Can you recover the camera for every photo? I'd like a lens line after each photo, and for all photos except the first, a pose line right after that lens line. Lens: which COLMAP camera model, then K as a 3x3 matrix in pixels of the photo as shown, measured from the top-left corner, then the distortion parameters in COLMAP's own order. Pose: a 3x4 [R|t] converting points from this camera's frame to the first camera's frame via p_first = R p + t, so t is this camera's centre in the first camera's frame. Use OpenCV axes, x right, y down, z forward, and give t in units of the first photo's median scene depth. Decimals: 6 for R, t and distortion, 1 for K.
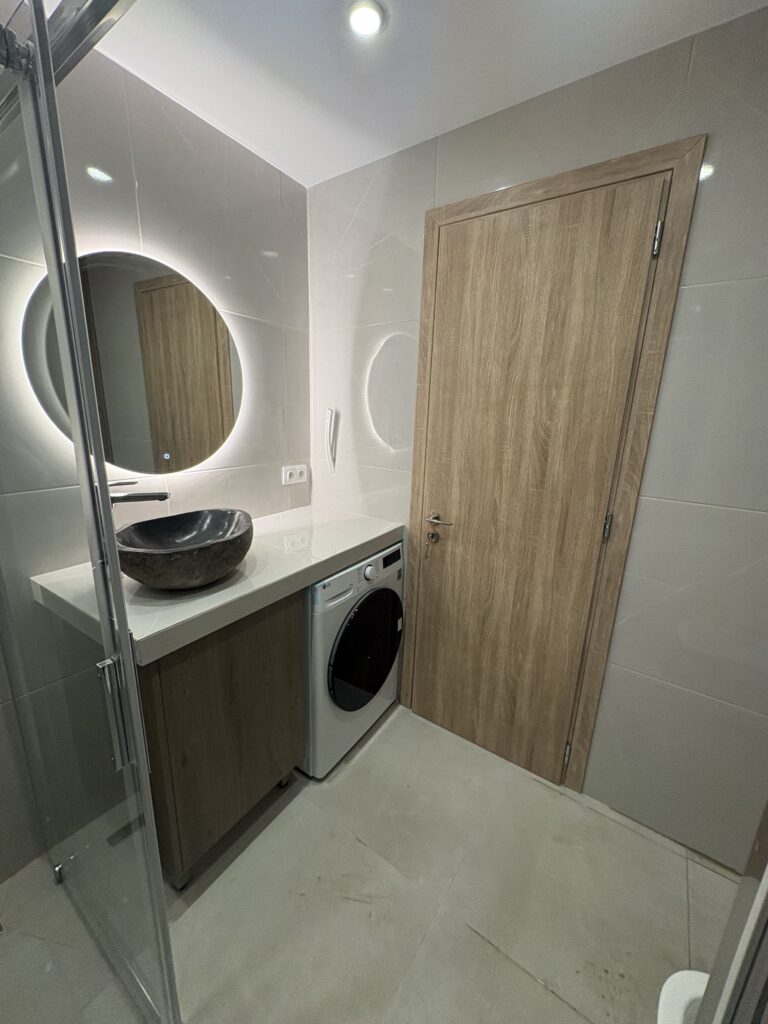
lens RADIAL K [[407.0, 0, 383.9], [0, 407.0, 512.8], [0, 0, 1]] dist [0.000863, -0.000451]
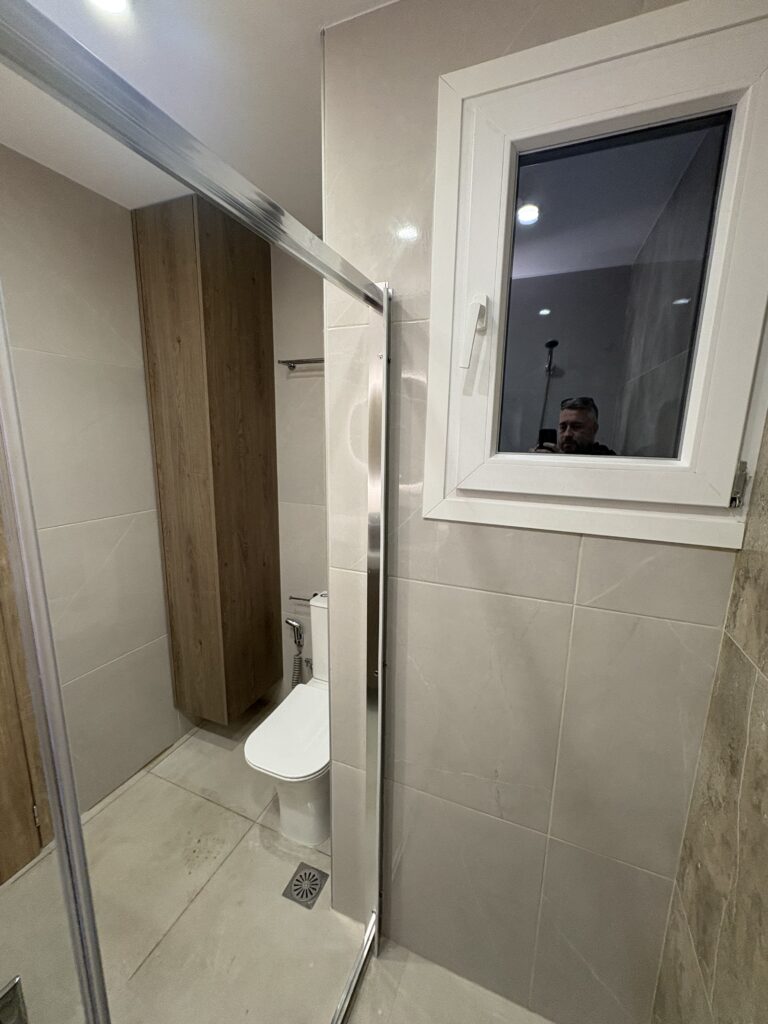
lens RADIAL K [[407.0, 0, 384.8], [0, 407.0, 511.8], [0, 0, 1]] dist [0.000863, -0.000451]
pose [[-0.208668, -0.220836, 0.952727, -0.494382], [0.218833, 0.938928, 0.265566, -0.146913], [-0.953189, 0.263903, -0.147598, 0.205477]]
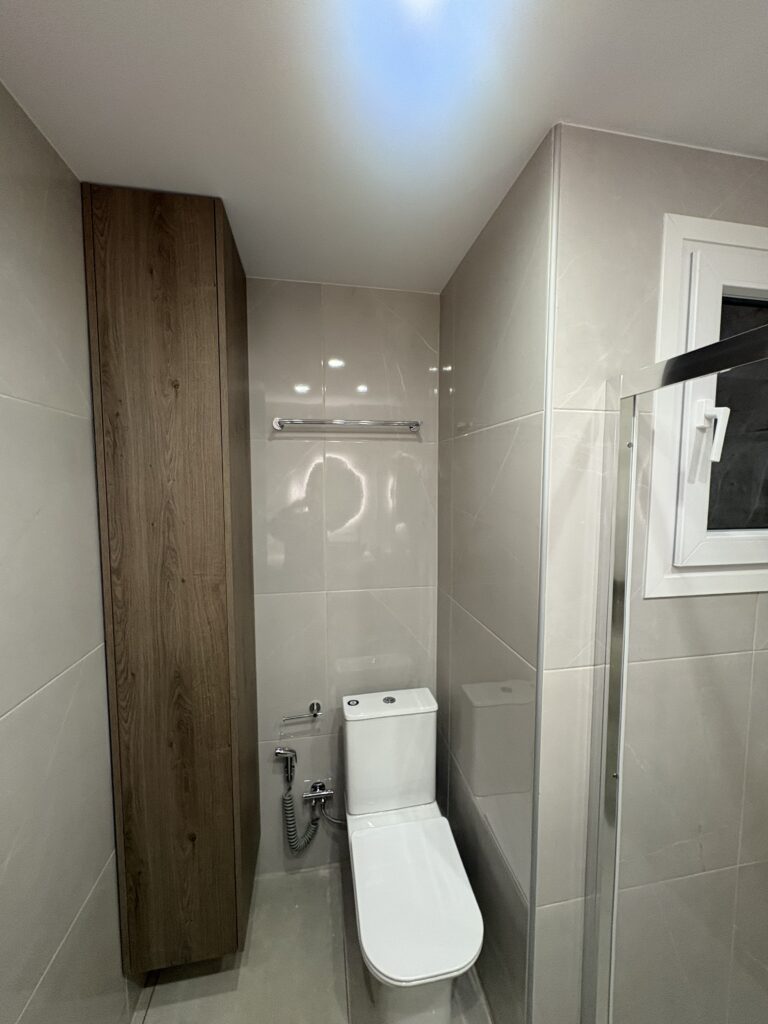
lens RADIAL K [[407.0, 0, 384.8], [0, 407.0, 513.2], [0, 0, 1]] dist [0.000863, -0.000451]
pose [[-0.701800, -0.084309, 0.707368, -0.039773], [0.155389, 0.950944, 0.267506, -0.329593], [-0.695221, 0.297652, -0.654272, 0.751266]]
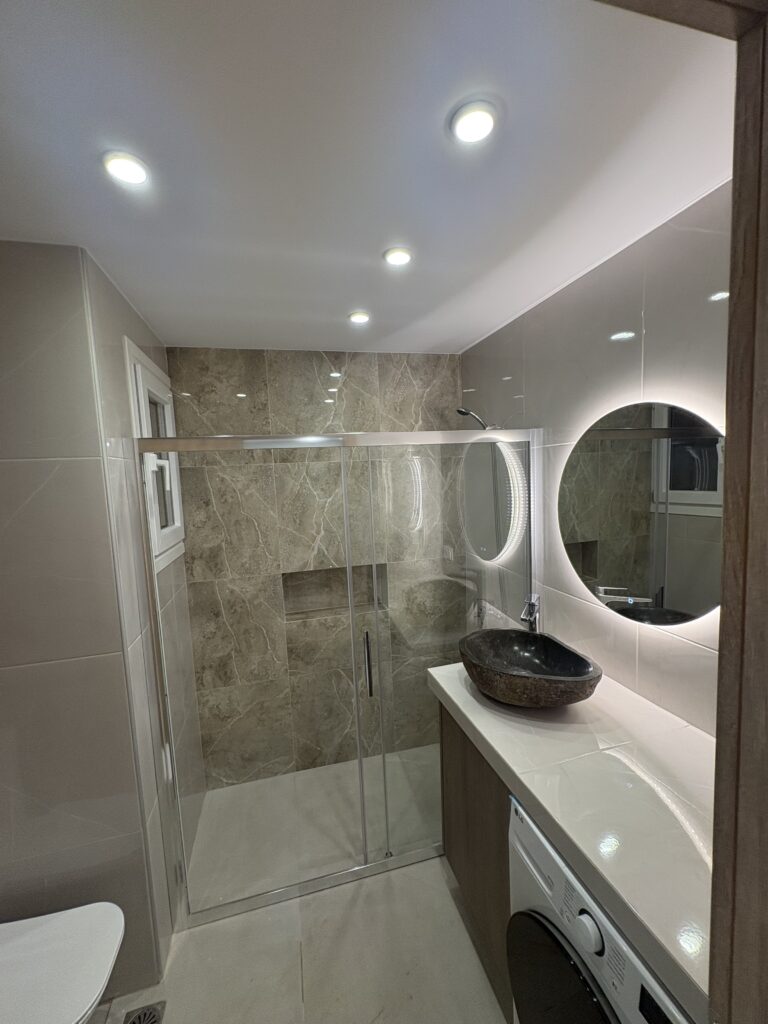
lens RADIAL K [[407.0, 0, 385.4], [0, 407.0, 513.3], [0, 0, 1]] dist [0.000863, -0.000451]
pose [[-0.654220, 0.072710, -0.752801, 0.503515], [-0.160348, 0.959405, 0.232015, -0.451351], [0.739111, 0.272499, -0.616003, 1.097819]]
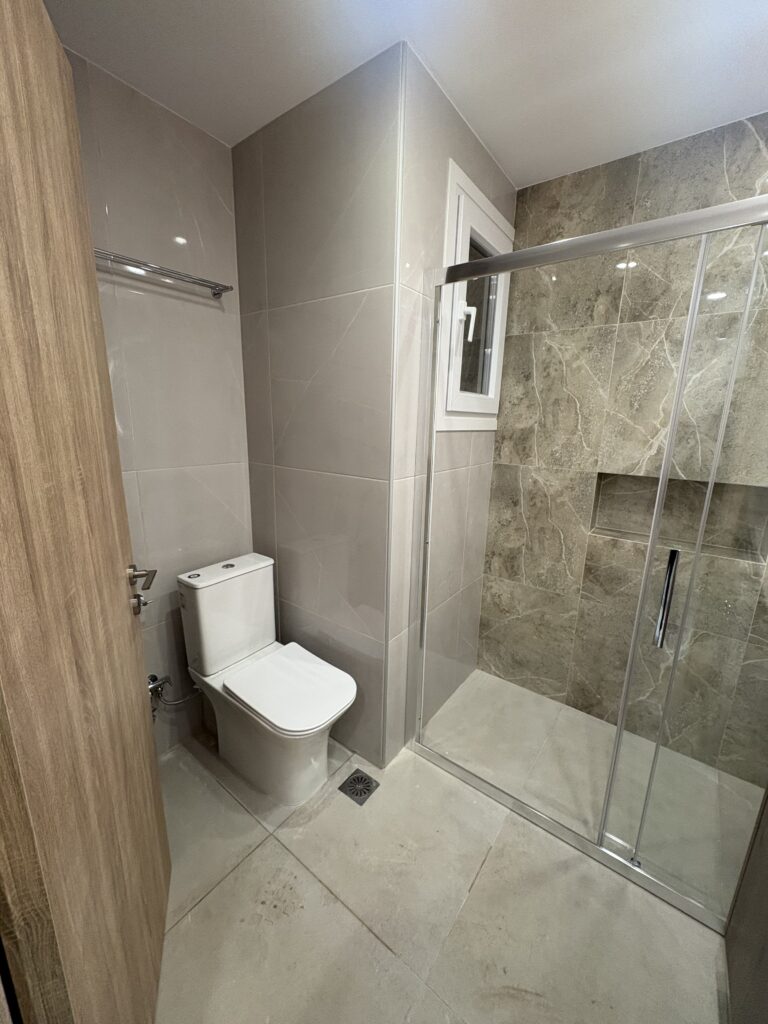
lens RADIAL K [[407.0, 0, 385.8], [0, 407.0, 512.4], [0, 0, 1]] dist [0.000863, -0.000451]
pose [[-0.997842, -0.060523, 0.025457, 0.213570], [-0.042111, 0.887382, 0.459108, -0.239422], [-0.050377, 0.457045, -0.888016, 1.093166]]
